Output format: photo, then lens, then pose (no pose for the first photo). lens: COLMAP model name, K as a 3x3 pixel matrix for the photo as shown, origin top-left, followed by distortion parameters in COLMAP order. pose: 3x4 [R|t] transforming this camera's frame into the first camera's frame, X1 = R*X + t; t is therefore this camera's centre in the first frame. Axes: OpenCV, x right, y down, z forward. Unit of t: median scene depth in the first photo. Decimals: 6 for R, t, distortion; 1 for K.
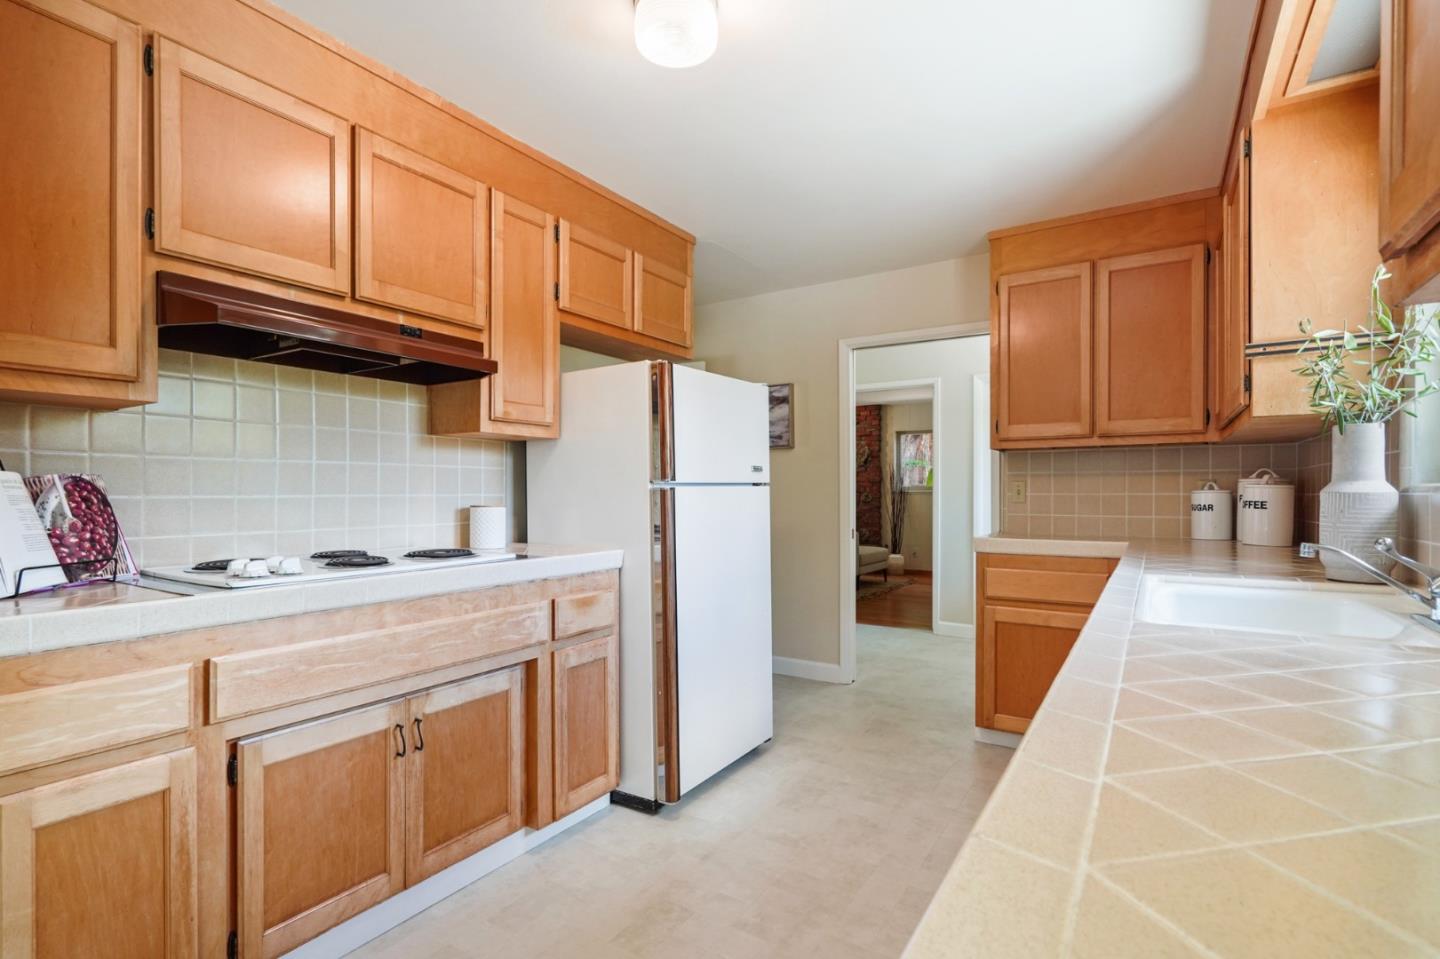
lens RADIAL K [[691.1, 0, 720.0], [0, 691.1, 479.5], [0, 0, 1]] dist [-0.000219, 0.000138]
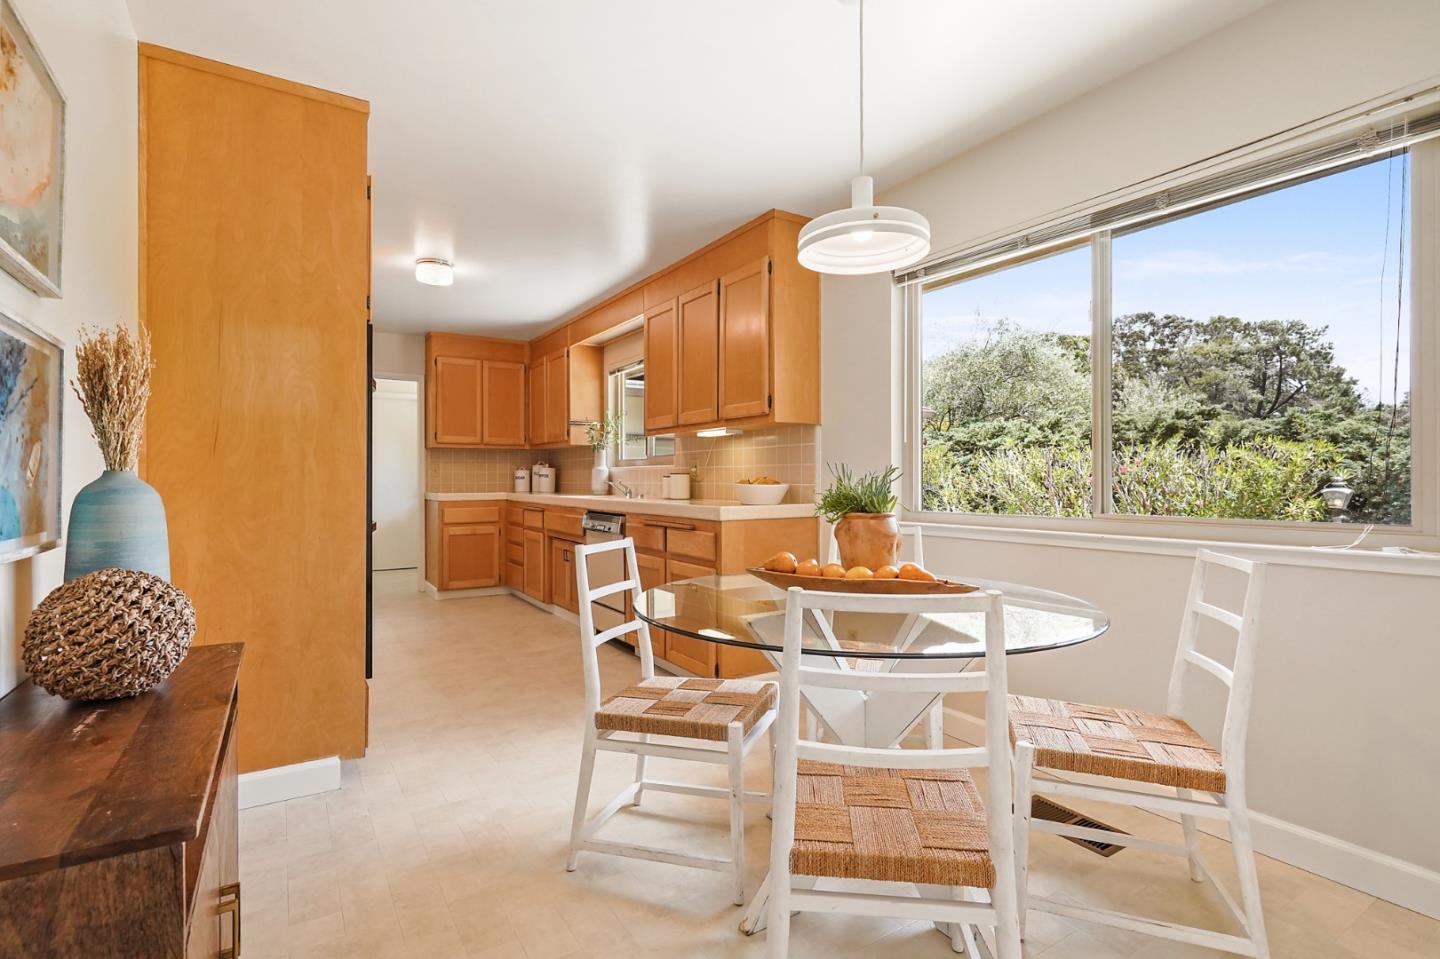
lens RADIAL K [[691.1, 0, 720.0], [0, 691.1, 479.5], [0, 0, 1]] dist [-0.000219, 0.000138]
pose [[0.423686, -0.006337, 0.905787, -1.098270], [-0.012070, 0.999847, 0.012641, 0.009749], [-0.905729, -0.016288, 0.423544, -0.566590]]
